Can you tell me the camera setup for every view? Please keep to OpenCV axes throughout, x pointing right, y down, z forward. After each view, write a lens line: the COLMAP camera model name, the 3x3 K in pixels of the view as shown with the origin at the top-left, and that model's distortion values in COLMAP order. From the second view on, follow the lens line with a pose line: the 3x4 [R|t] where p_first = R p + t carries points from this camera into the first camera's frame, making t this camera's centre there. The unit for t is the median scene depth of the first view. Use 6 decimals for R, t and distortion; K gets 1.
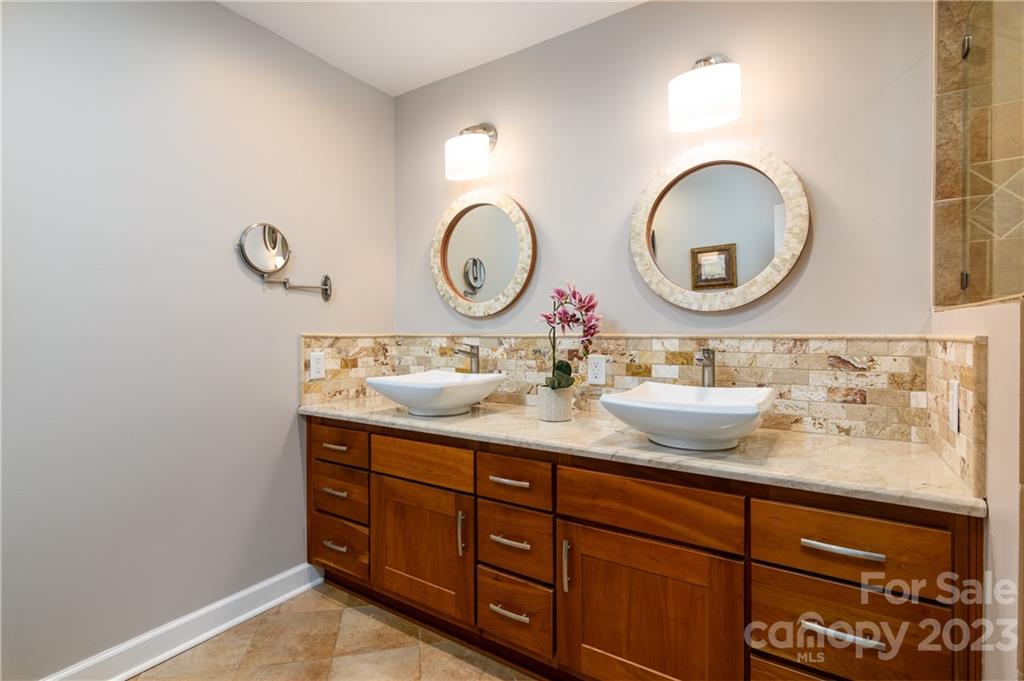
lens RADIAL K [[491.1, 0, 509.4], [0, 491.1, 334.7], [0, 0, 1]] dist [-0.001909, 0.000266]
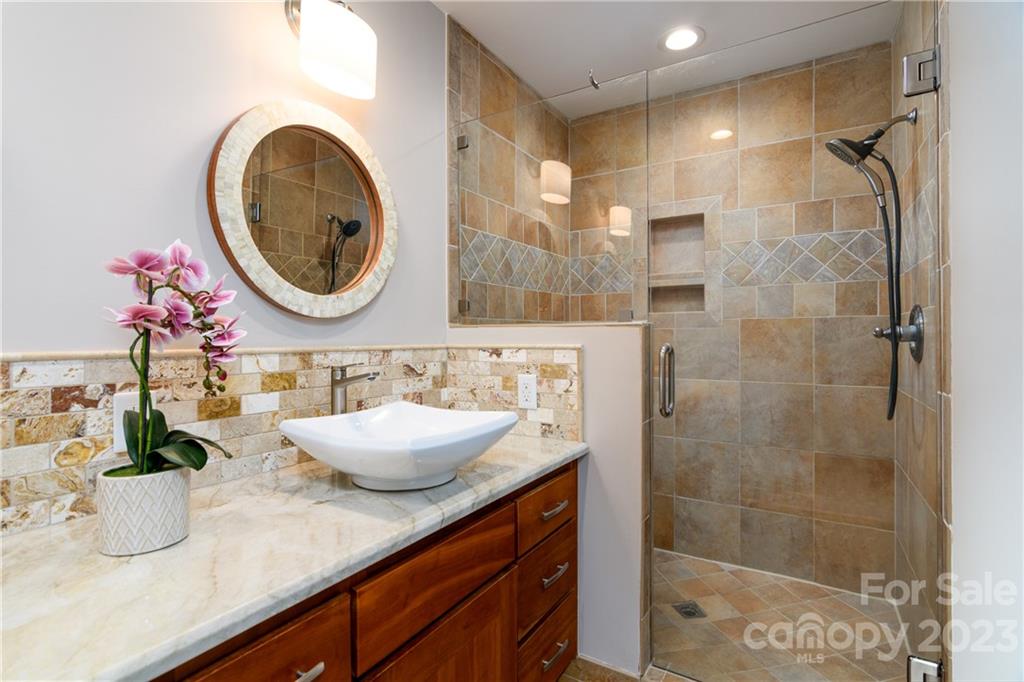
lens RADIAL K [[491.1, 0, 509.4], [0, 491.1, 335.2], [0, 0, 1]] dist [-0.001909, 0.000266]
pose [[-0.033954, 0.006322, 0.999403, -0.394407], [0.006823, 0.999958, -0.006094, -0.012939], [-0.999400, 0.006612, -0.033995, 0.728295]]
